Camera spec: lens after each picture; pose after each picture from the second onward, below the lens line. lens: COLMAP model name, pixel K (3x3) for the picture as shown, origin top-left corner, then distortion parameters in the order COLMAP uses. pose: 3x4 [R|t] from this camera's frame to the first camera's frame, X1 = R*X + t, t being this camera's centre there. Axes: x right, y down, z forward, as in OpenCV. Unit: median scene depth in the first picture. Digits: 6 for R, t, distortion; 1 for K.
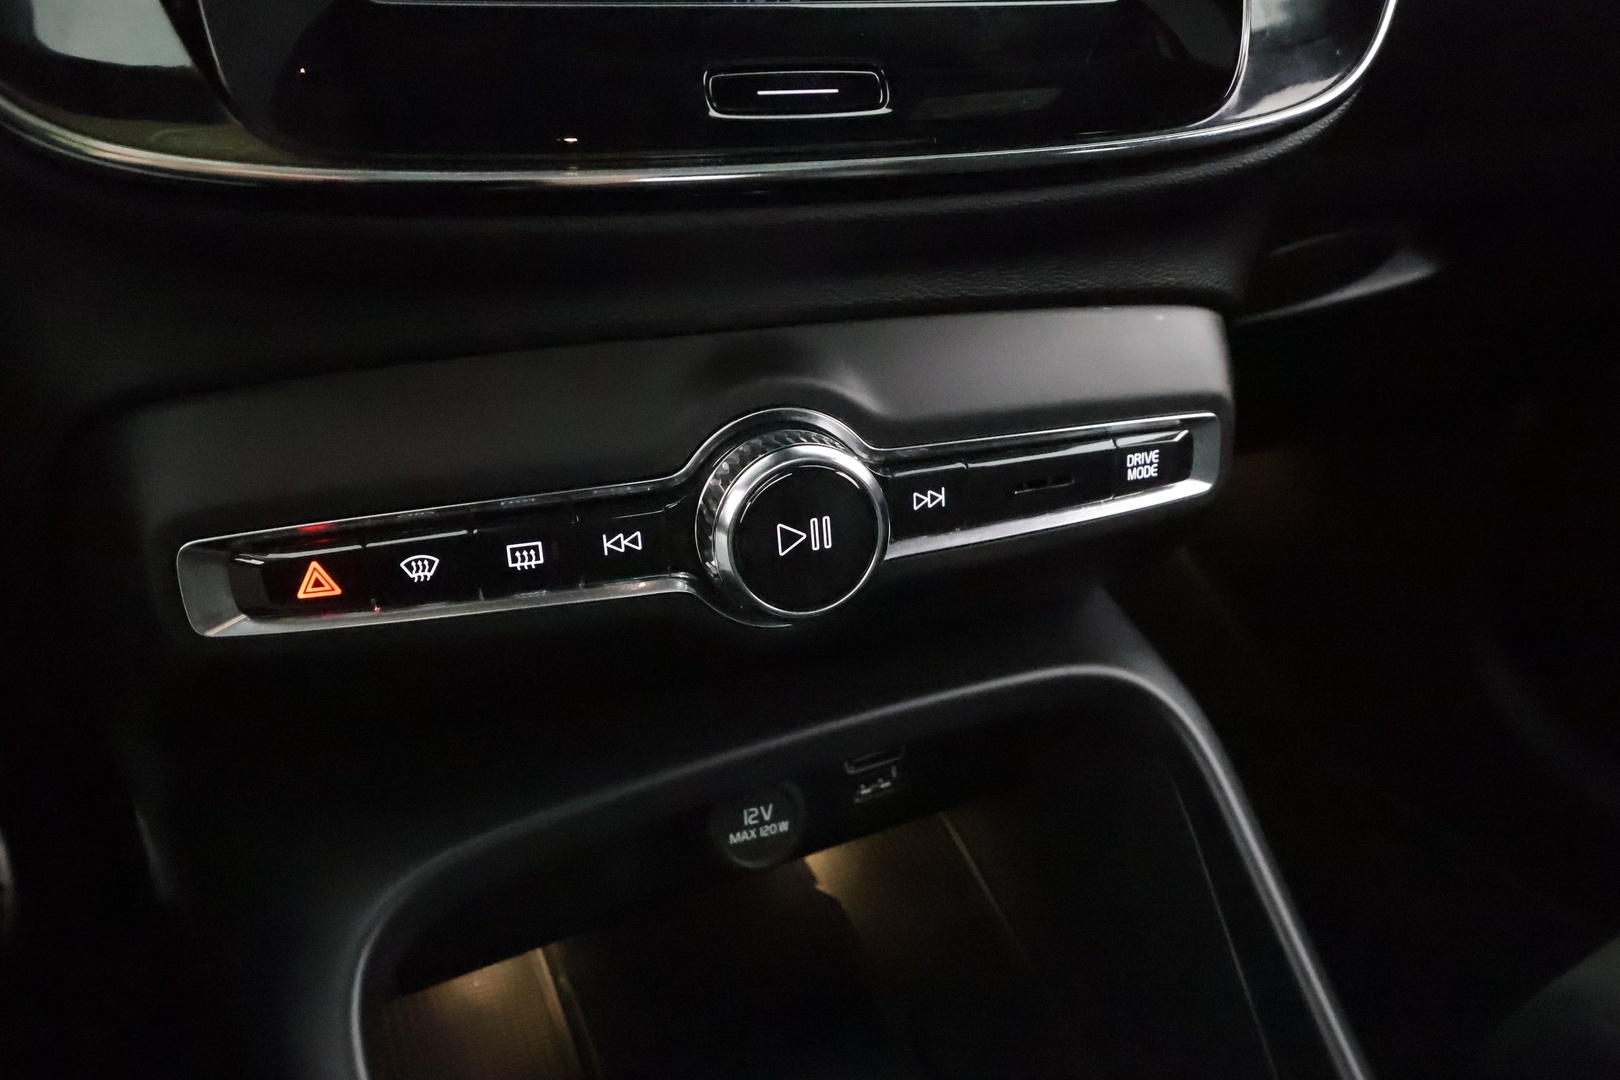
lens RADIAL K [[1152.3, 0, 816.2], [0, 1152.3, 554.3], [0, 0, 1]] dist [-0.017270, 0.014956]
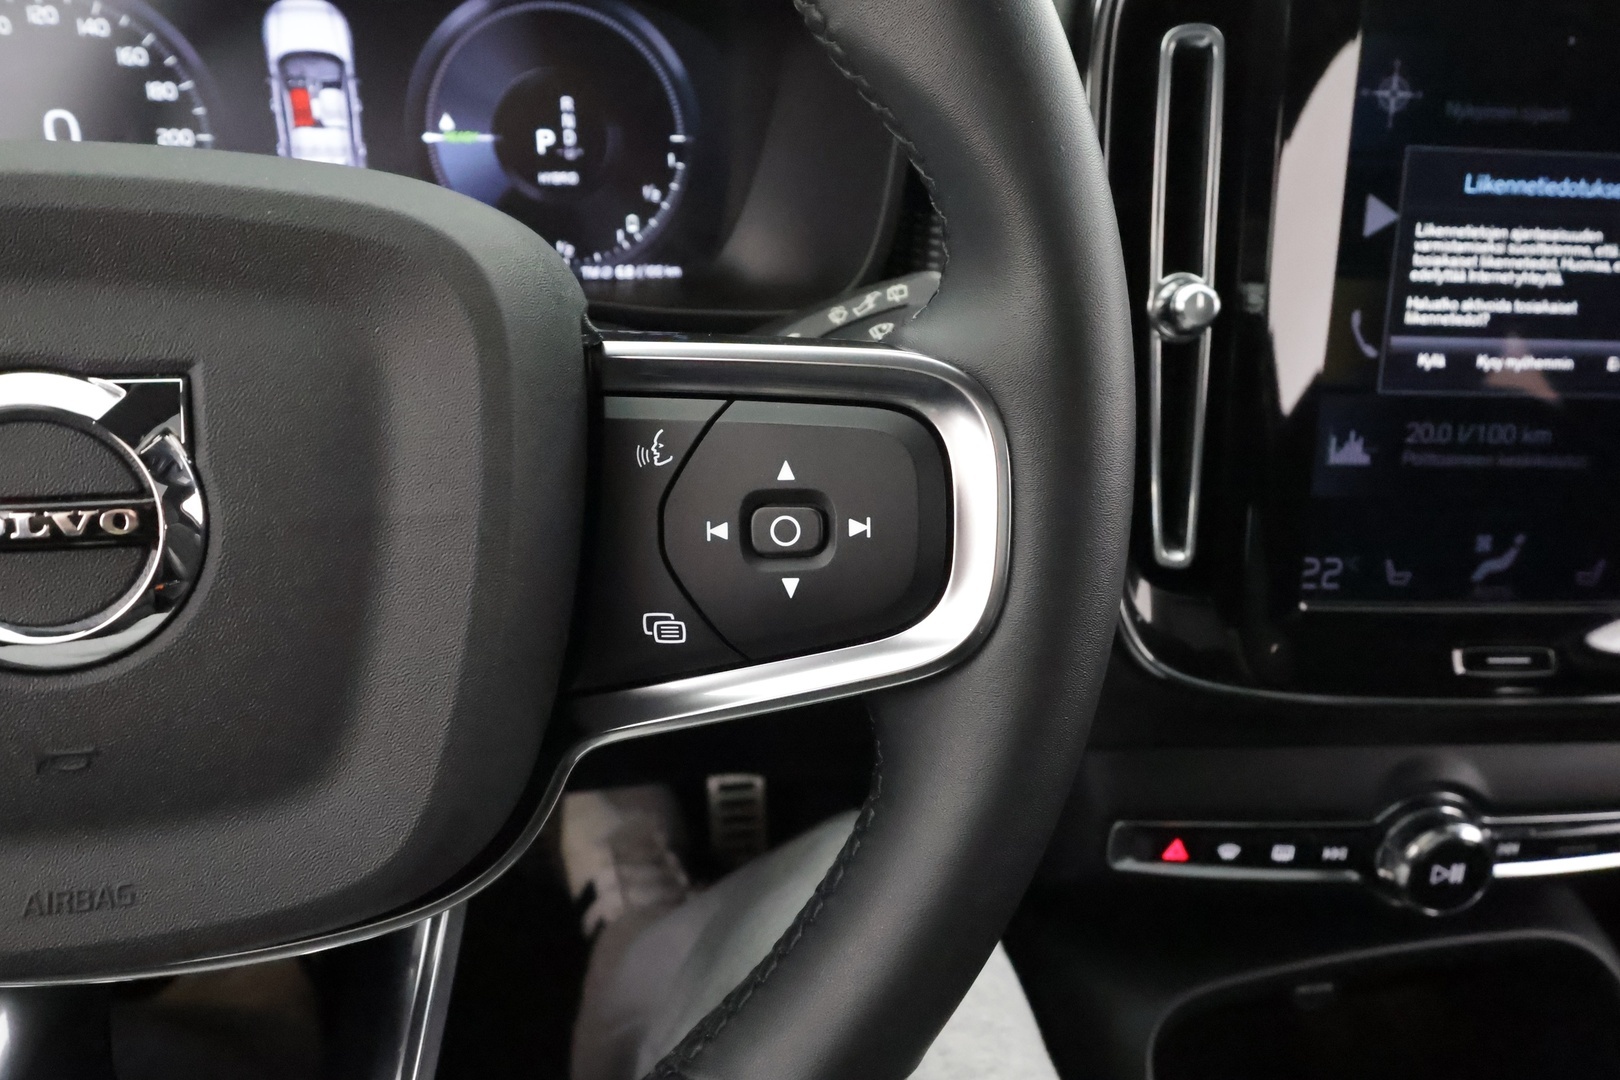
lens RADIAL K [[1152.3, 0, 796.0], [0, 1152.3, 545.3], [0, 0, 1]] dist [-0.017270, 0.014956]
pose [[0.969044, 0.154971, -0.192193, -0.710795], [-0.149827, 0.987857, 0.041105, -0.430970], [0.196230, -0.011037, 0.980496, -0.918645]]
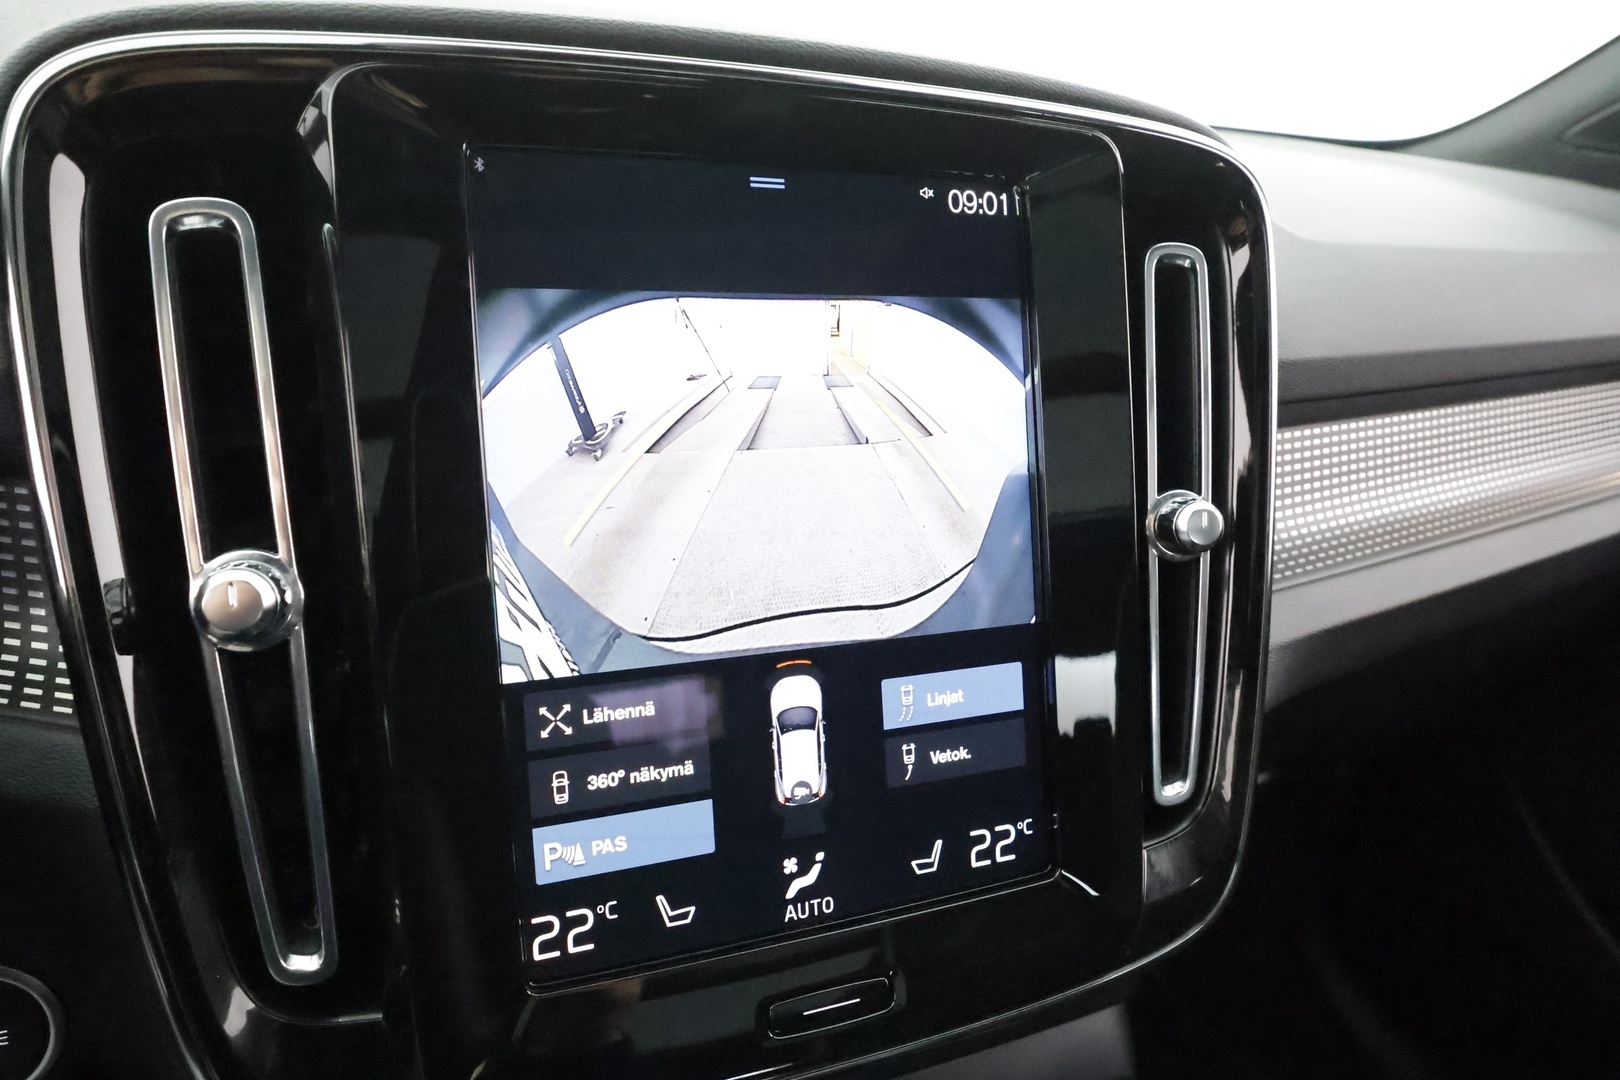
lens RADIAL K [[988.1, 0, 808.3], [0, 988.1, 535.7], [0, 0, 1]] dist [0.011277, -0.002735]
pose [[0.998335, 0.033001, 0.047302, -0.107870], [-0.026014, 0.989612, -0.141394, -0.700206], [-0.051476, 0.139928, 0.988823, -0.229295]]
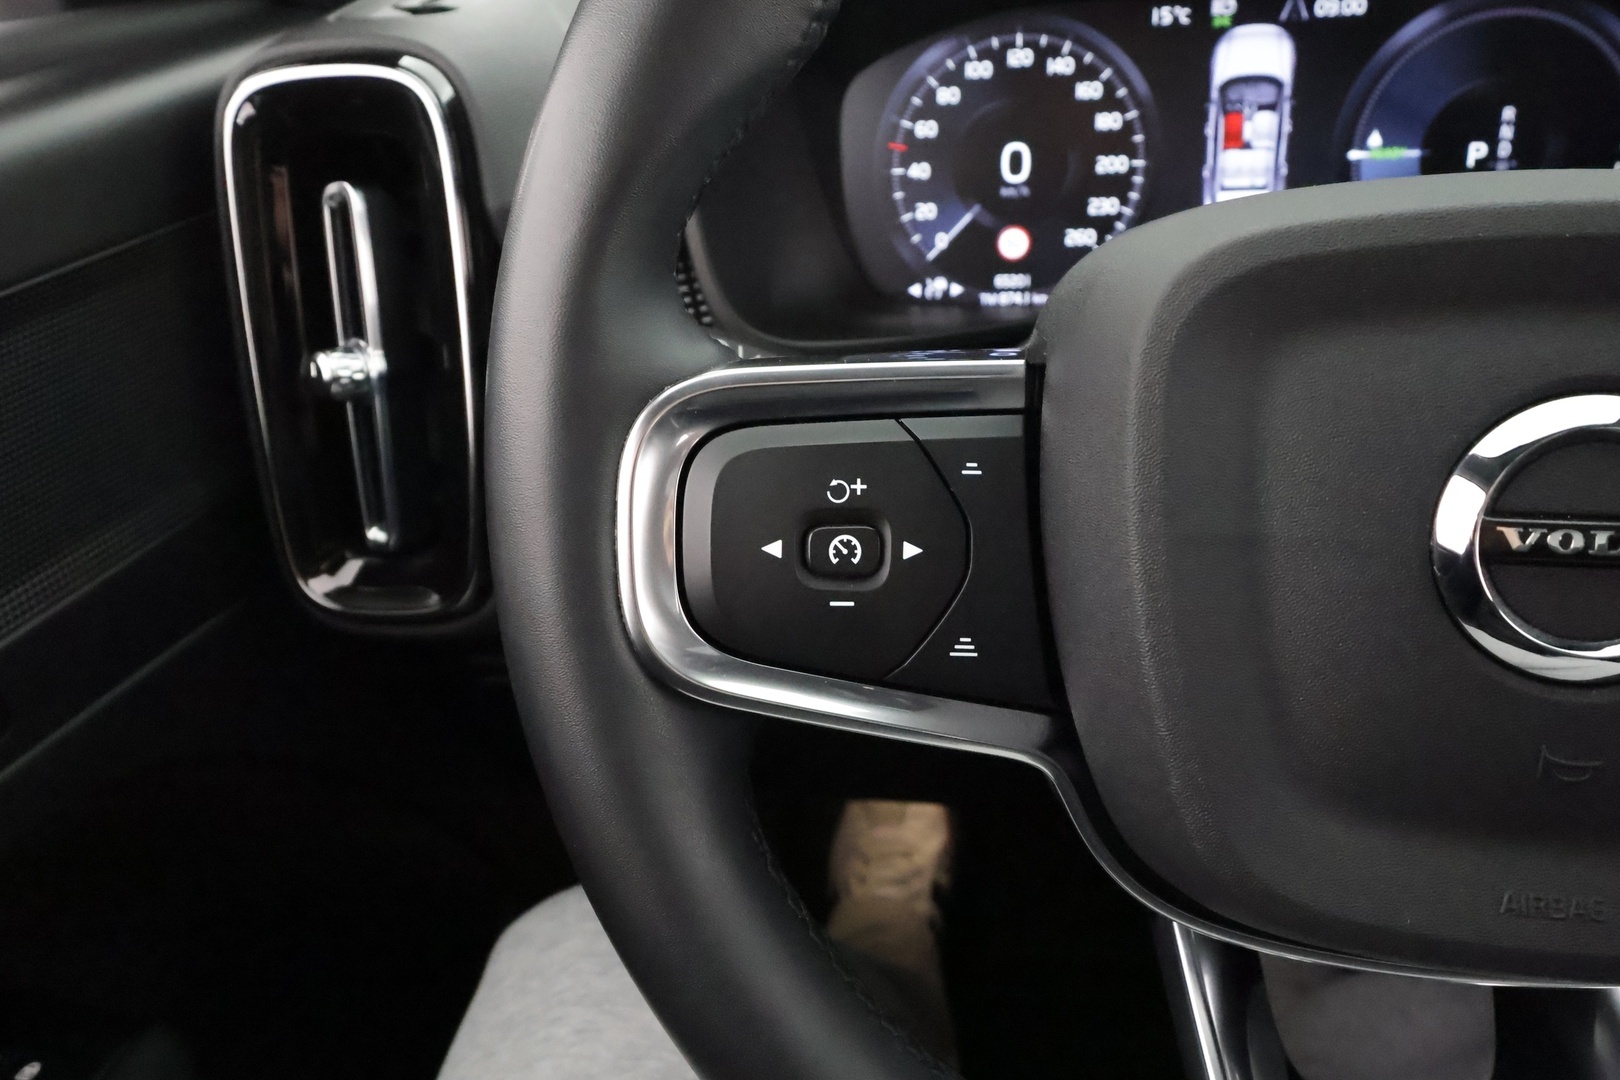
lens RADIAL K [[1152.3, 0, 851.5], [0, 1152.3, 552.3], [0, 0, 1]] dist [-0.017270, 0.014956]
pose [[0.834108, 0.221863, -0.505015, -1.378121], [-0.200225, 0.974878, 0.097580, -0.305525], [0.513977, 0.019724, 0.857577, -1.209403]]
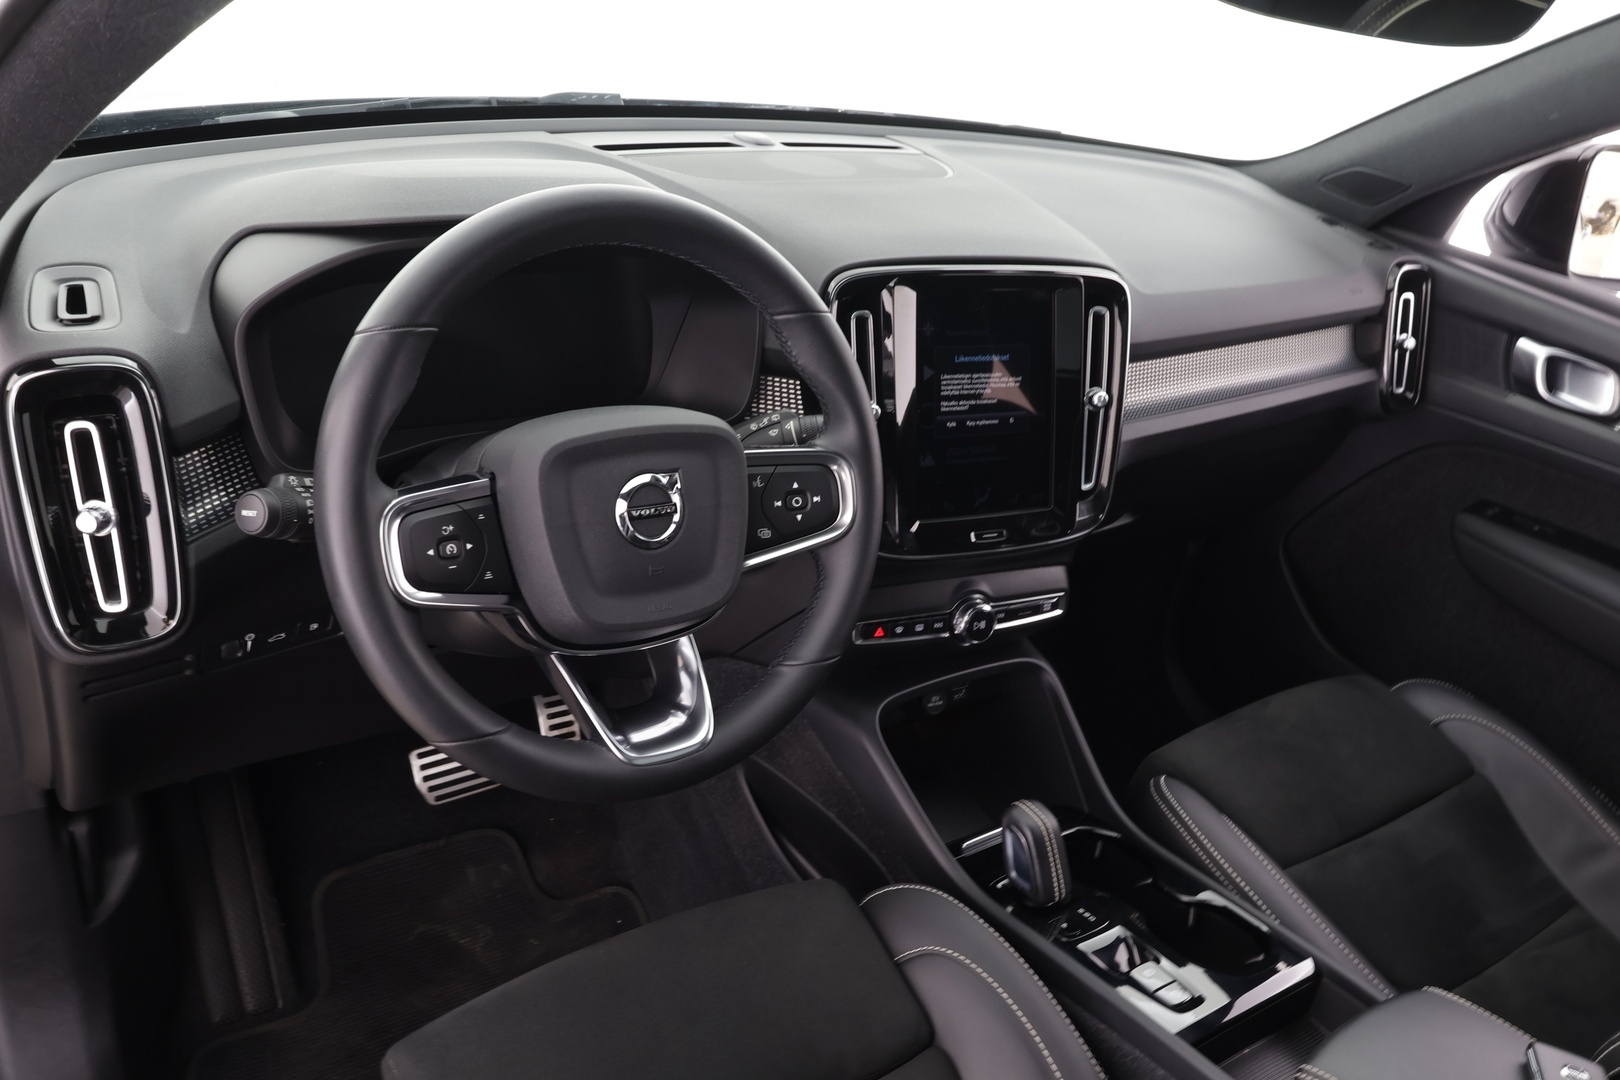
lens RADIAL K [[1347.3, 0, 819.7], [0, 1347.3, 548.0], [0, 0, 1]] dist [0.012721, 0.003537]
pose [[0.978068, 0.044886, 0.203394, -1.651466], [-0.042789, 0.998976, -0.014696, -0.206449], [-0.203846, 0.005670, 0.978987, -3.893436]]
